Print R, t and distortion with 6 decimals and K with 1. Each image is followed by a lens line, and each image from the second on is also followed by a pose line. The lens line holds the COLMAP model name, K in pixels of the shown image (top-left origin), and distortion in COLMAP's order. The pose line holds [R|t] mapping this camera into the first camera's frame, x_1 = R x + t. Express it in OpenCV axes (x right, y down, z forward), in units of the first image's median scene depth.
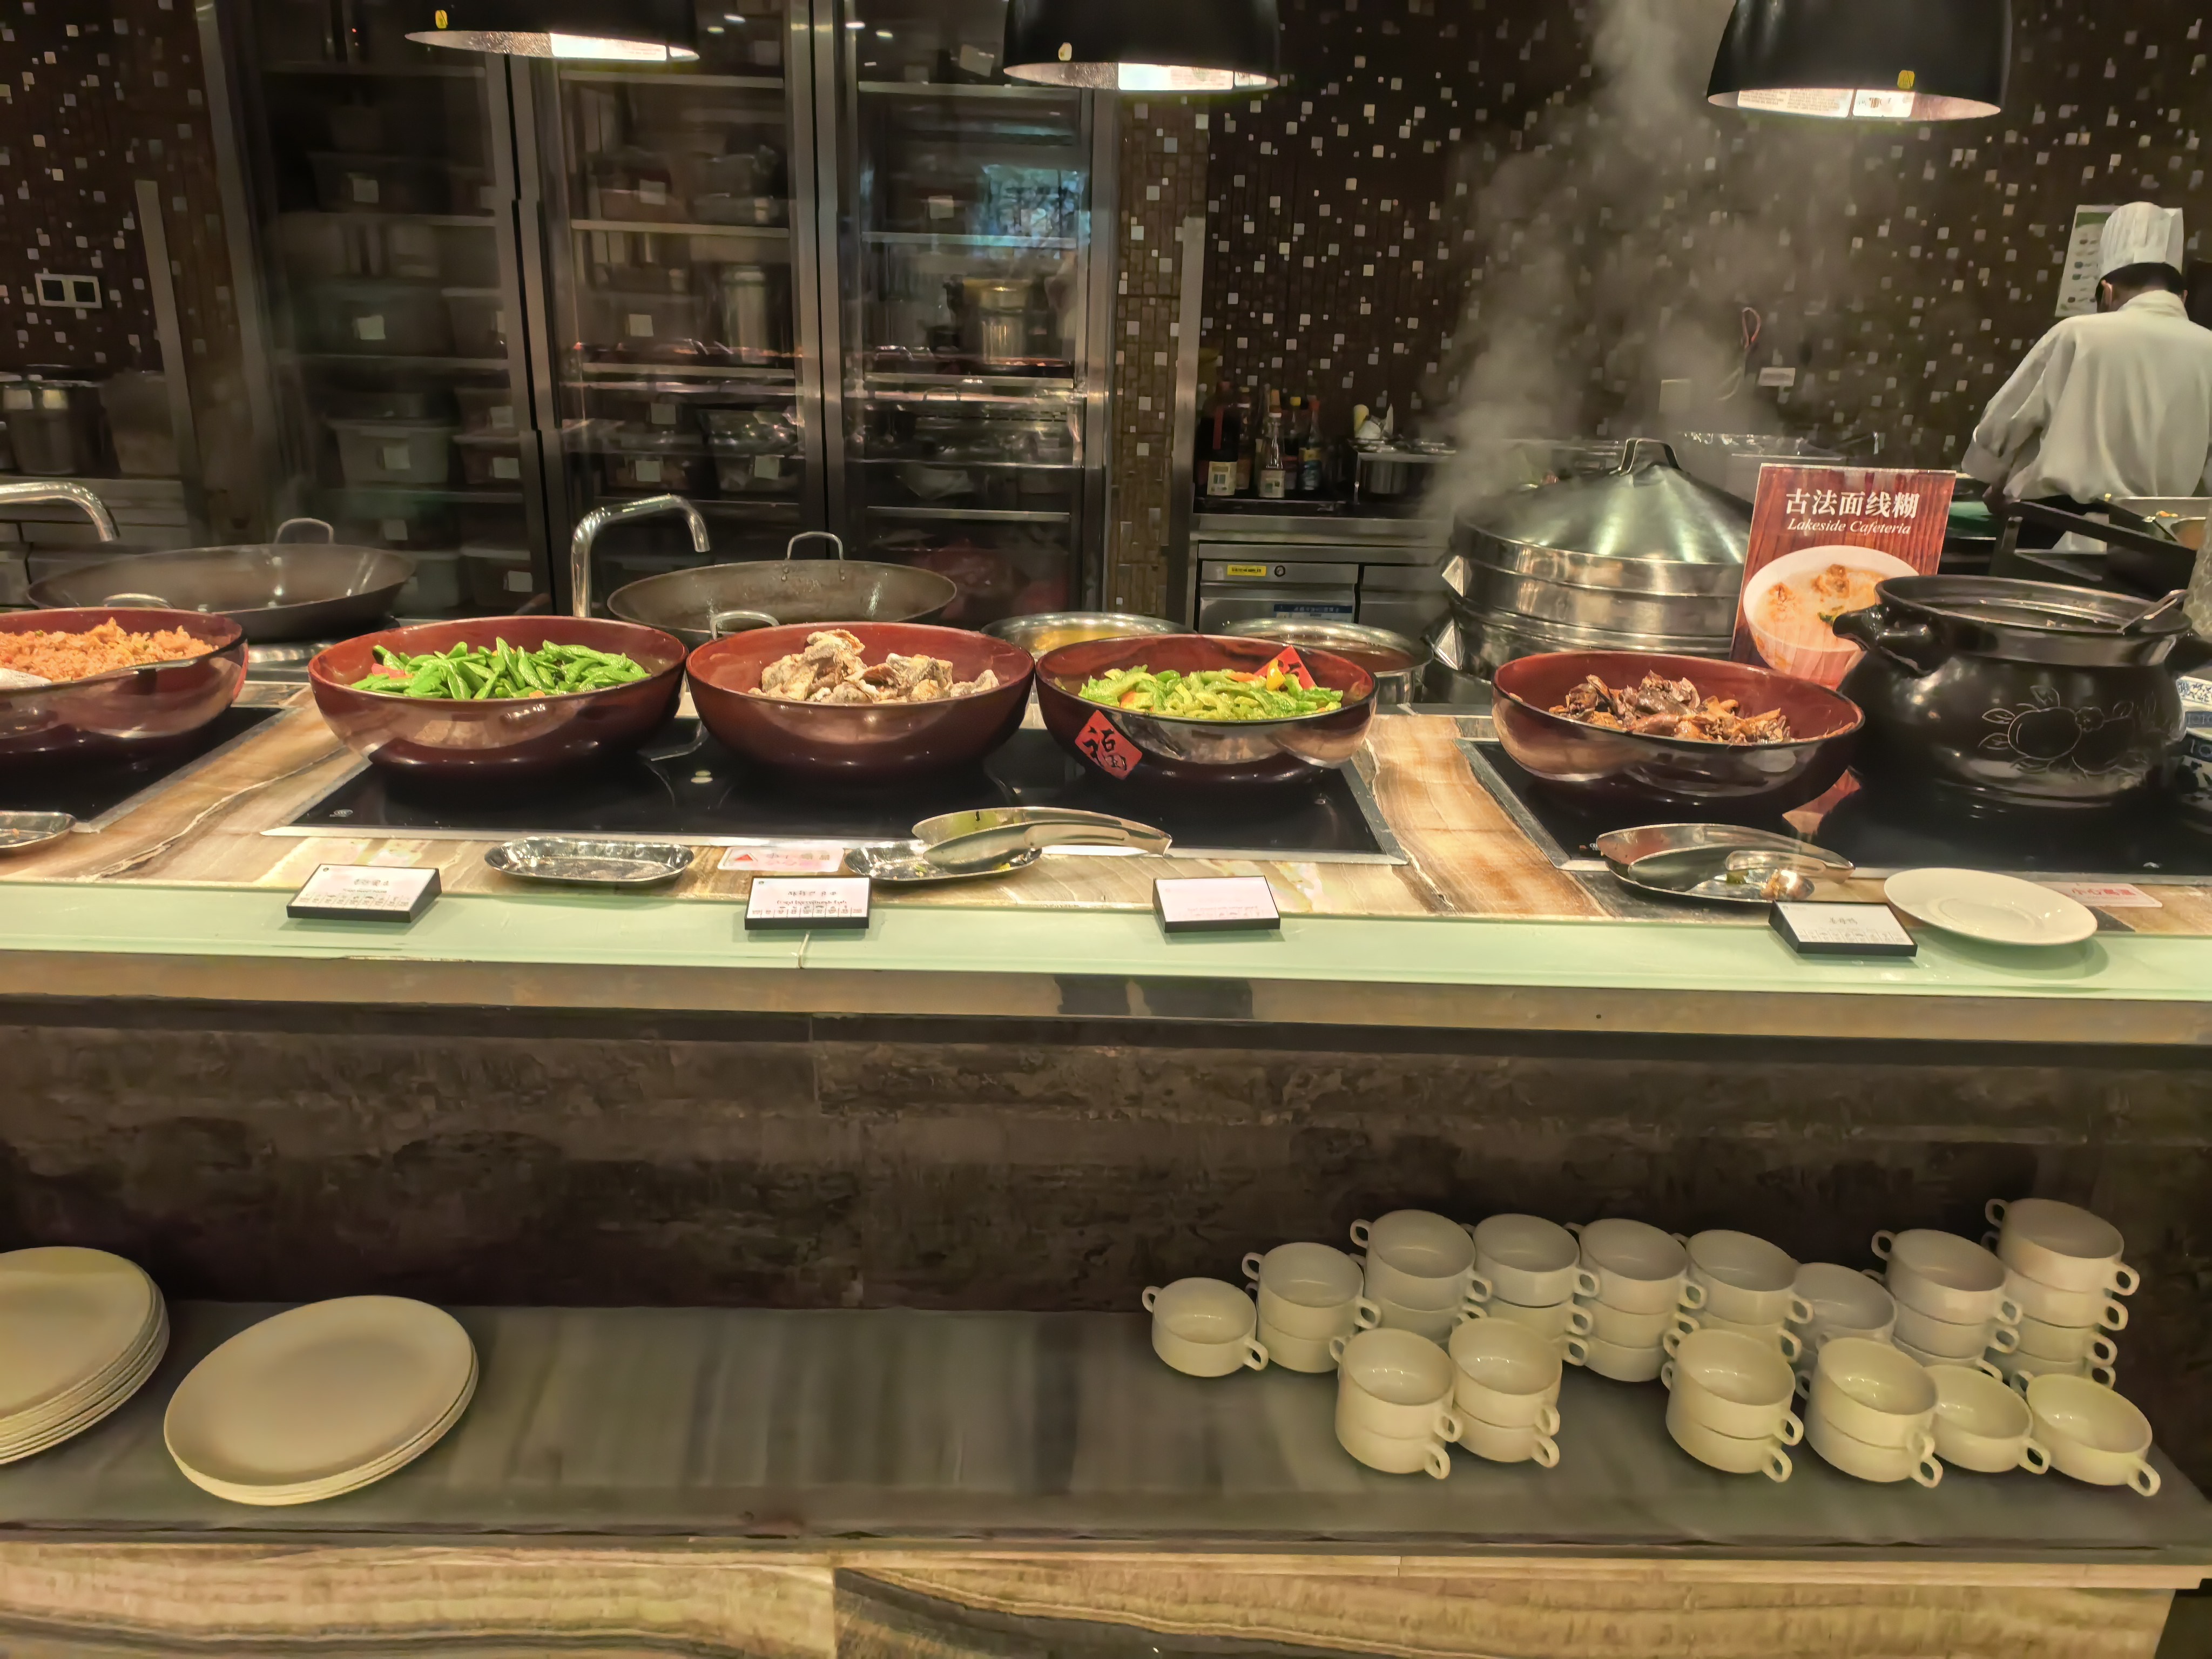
lens RADIAL K [[1591.3, 0, 1115.0], [0, 1591.3, 793.5], [0, 0, 1]] dist [0.060769, -0.080216]
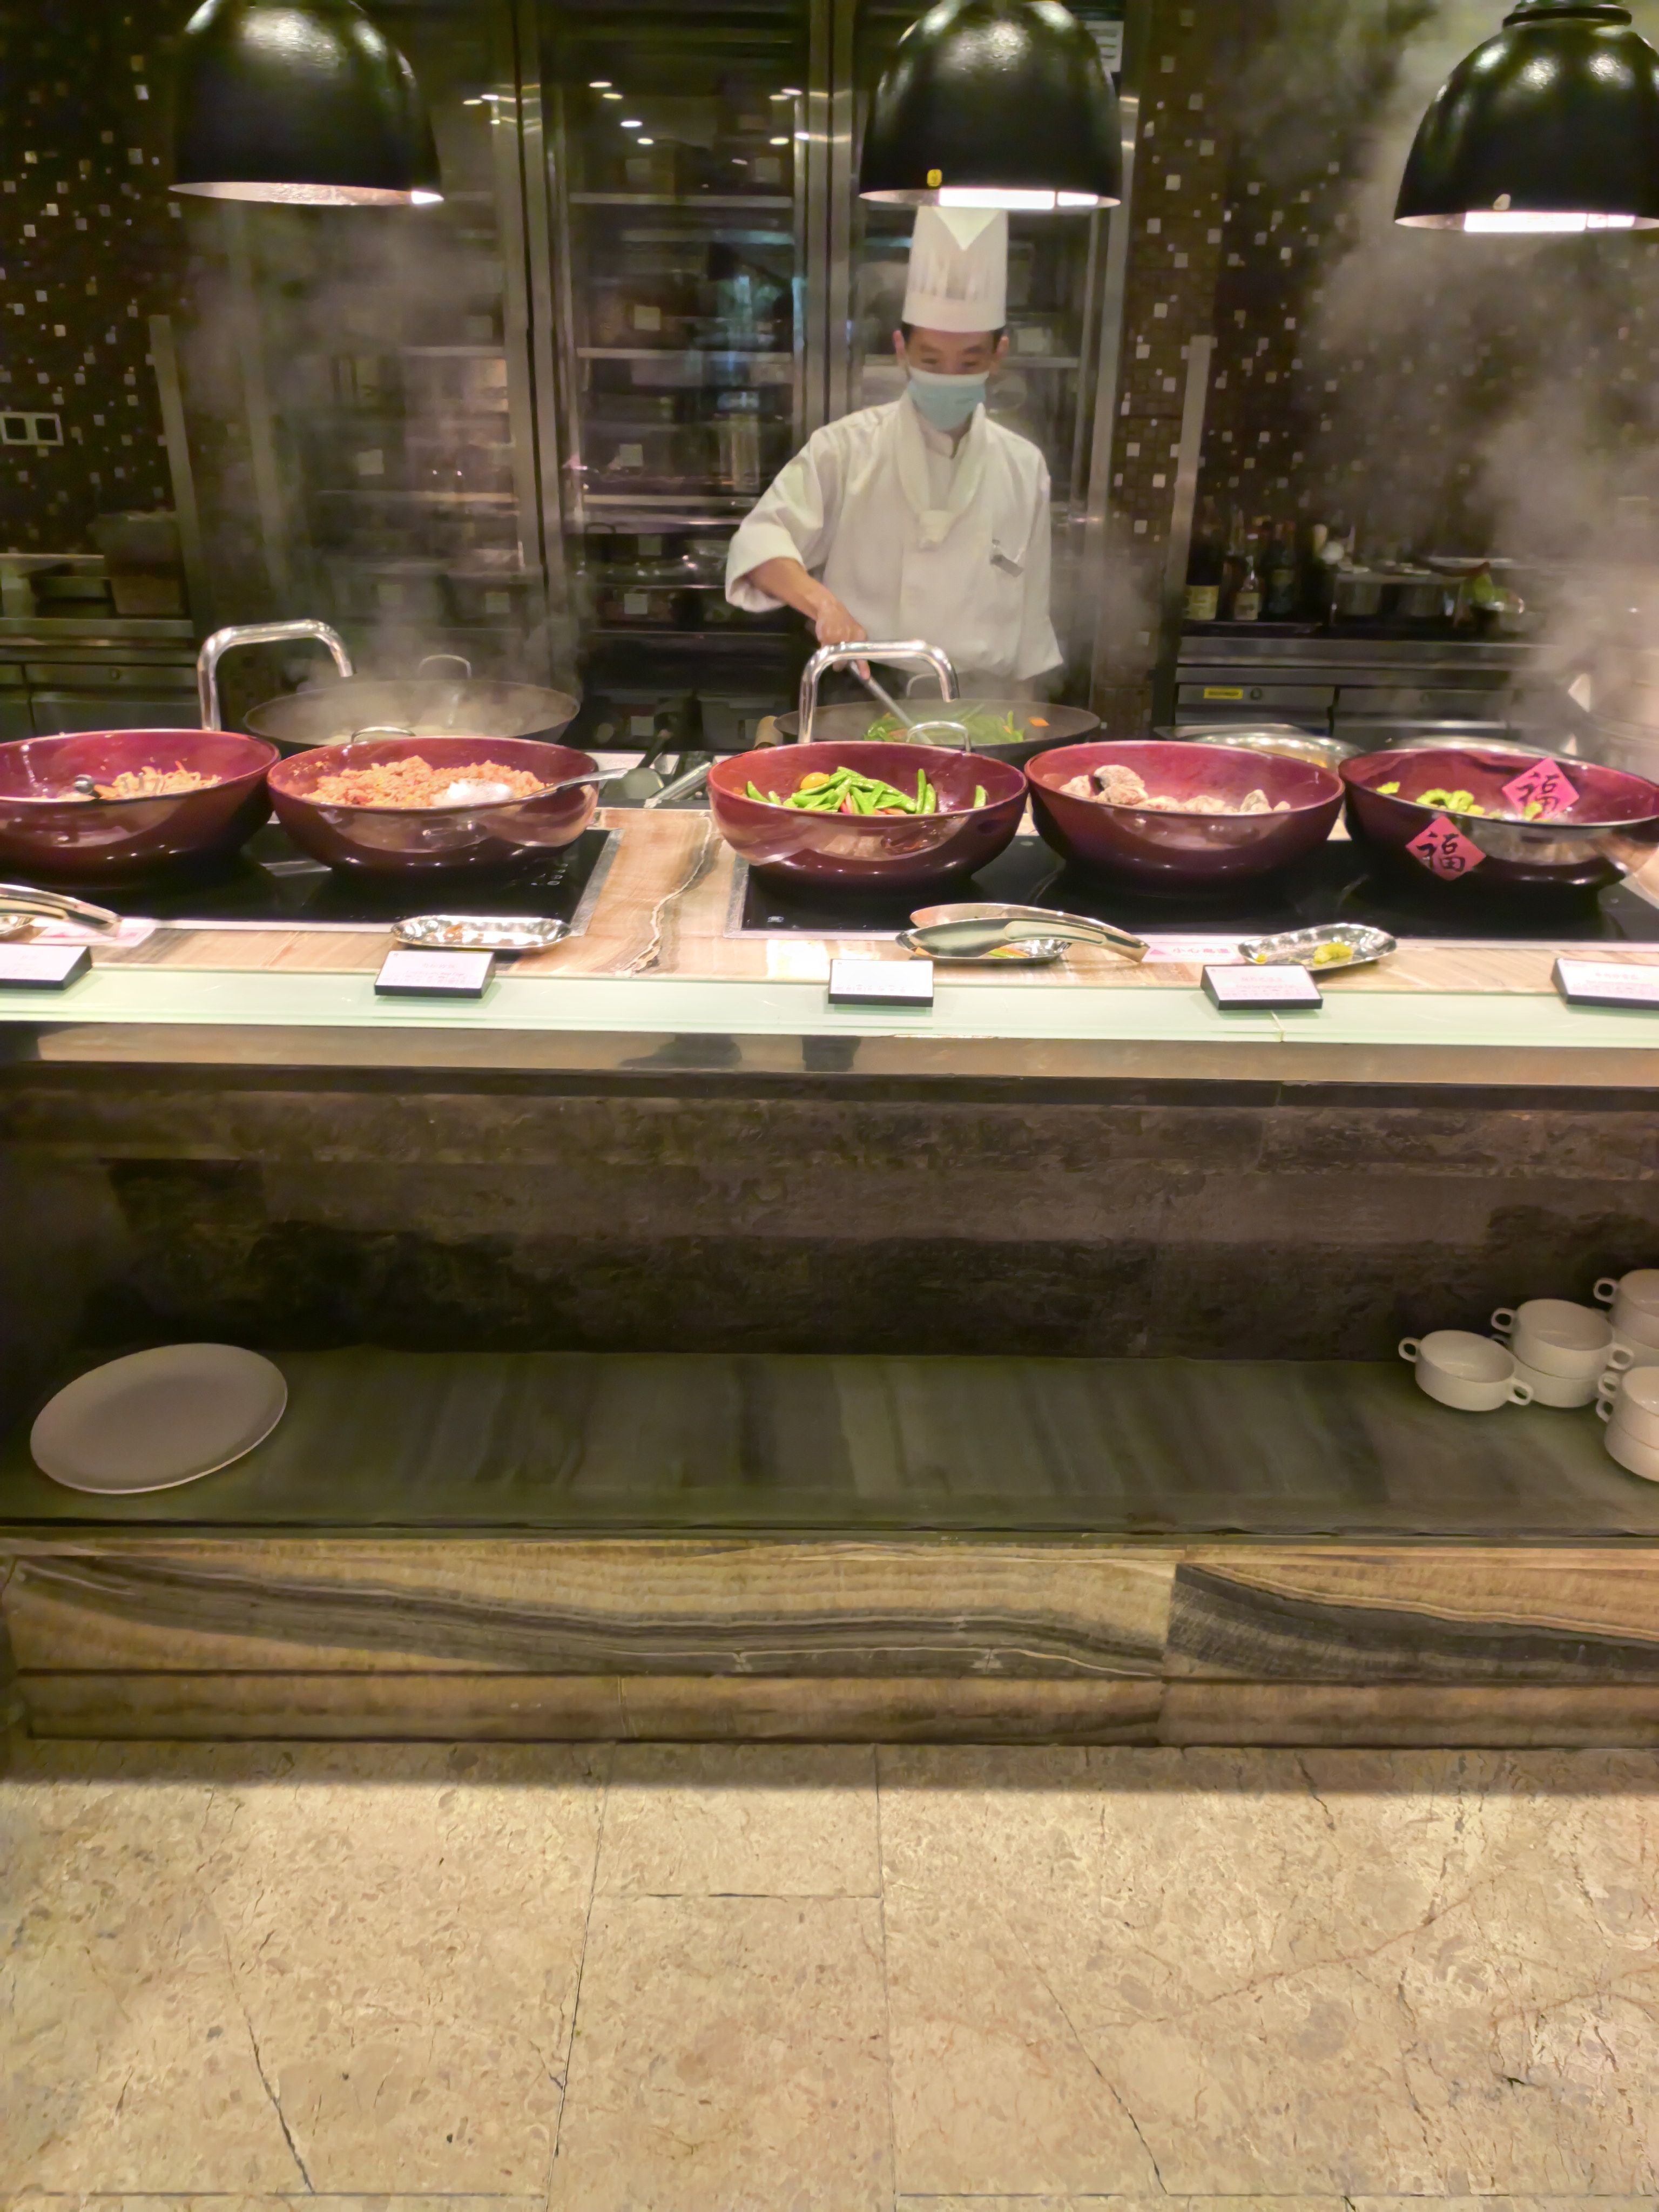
lens RADIAL K [[1598.2, 0, 829.5], [0, 1598.2, 1106.0], [0, 0, 1]] dist [0.025997, -0.046380]
pose [[0.999821, -0.007176, -0.017508, -0.399130], [0.009021, 0.994149, 0.107637, 0.022526], [0.016633, -0.107776, 0.994036, -0.123727]]
